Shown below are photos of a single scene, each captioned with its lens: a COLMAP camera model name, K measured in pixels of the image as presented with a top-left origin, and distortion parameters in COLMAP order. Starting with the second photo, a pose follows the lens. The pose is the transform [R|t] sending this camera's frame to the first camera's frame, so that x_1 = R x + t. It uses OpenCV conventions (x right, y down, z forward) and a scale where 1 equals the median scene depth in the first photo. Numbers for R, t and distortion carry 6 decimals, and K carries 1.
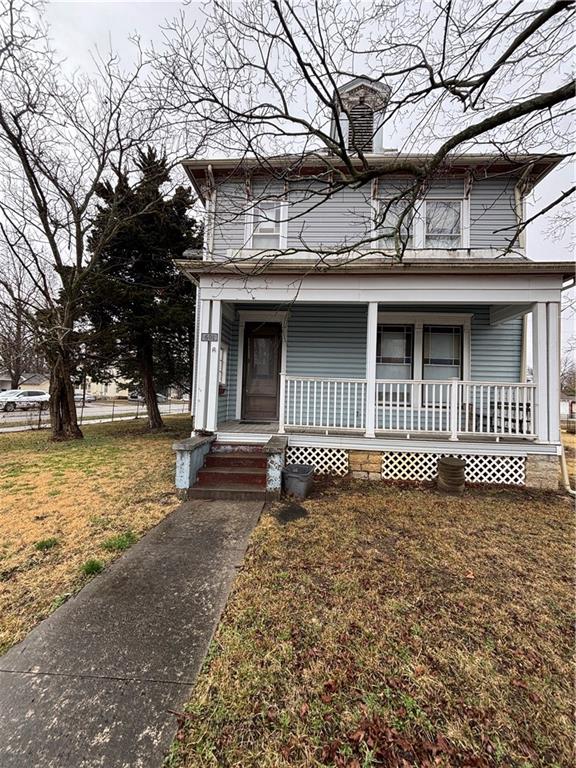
lens RADIAL K [[307.5, 0, 288.2], [0, 307.5, 383.4], [0, 0, 1]] dist [-0.001234, -0.000866]
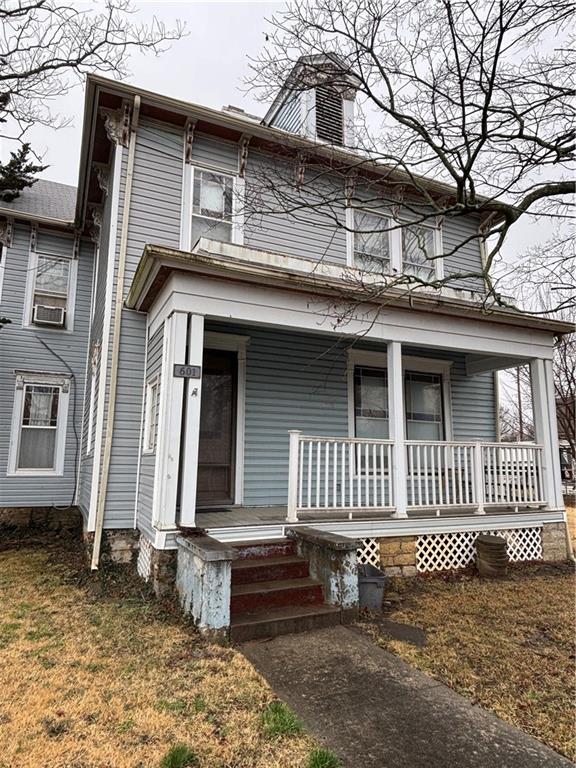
lens RADIAL K [[487.0, 0, 289.3], [0, 487.0, 383.9], [0, 0, 1]] dist [0.003662, -0.001191]
pose [[0.881519, 0.052515, 0.469219, -0.558288], [0.001242, 0.993534, -0.113531, -0.015646], [-0.472147, 0.100663, 0.875753, 0.052293]]
